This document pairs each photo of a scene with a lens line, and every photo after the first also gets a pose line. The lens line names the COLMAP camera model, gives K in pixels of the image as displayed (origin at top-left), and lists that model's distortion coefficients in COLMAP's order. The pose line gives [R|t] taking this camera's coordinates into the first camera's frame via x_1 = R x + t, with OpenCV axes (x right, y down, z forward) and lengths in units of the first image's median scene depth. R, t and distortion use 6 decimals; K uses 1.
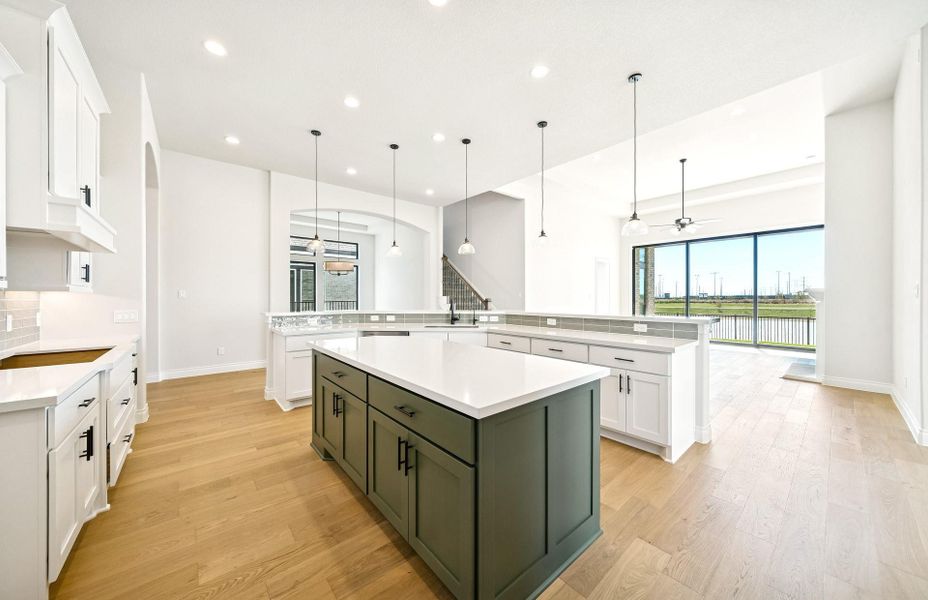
lens RADIAL K [[319.0, 0, 464.0], [0, 319.0, 300.0], [0, 0, 1]] dist [-0.000694, -0.000069]
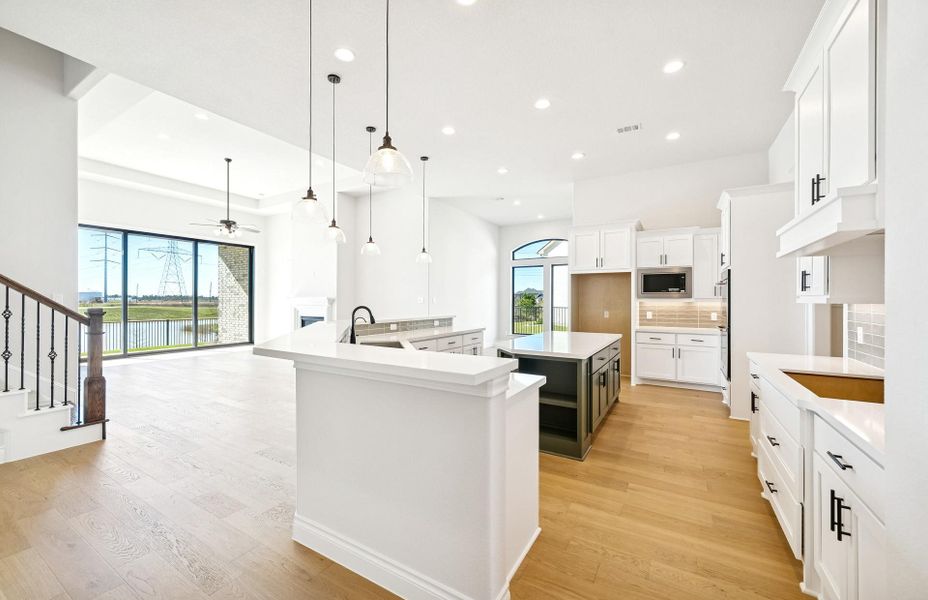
lens RADIAL K [[360.6, 0, 464.0], [0, 360.6, 300.0], [0, 0, 1]] dist [0.000003, 0.000014]
pose [[-0.321943, 0.003224, 0.946754, -0.841242], [0.005338, 0.999984, -0.001591, -0.016948], [-0.946744, 0.004541, -0.321955, 1.018988]]
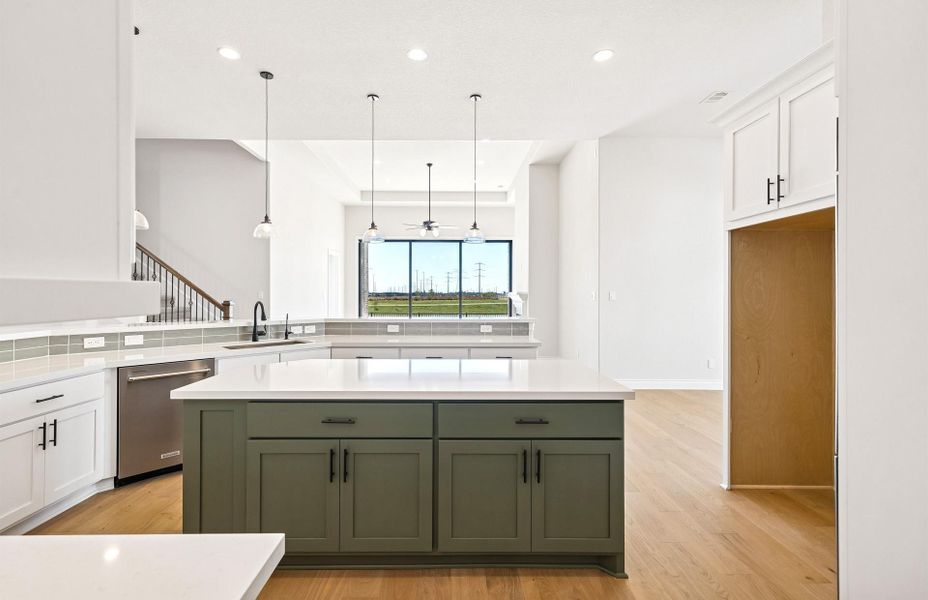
lens RADIAL K [[417.7, 0, 457.3], [0, 417.7, 296.9], [0, 0, 1]] dist [0.002734, 0.000053]
pose [[0.637876, -0.001434, 0.770138, -0.440157], [0.002150, 0.999998, 0.000081, -0.016633], [-0.770136, 0.001605, 0.637878, 0.107827]]
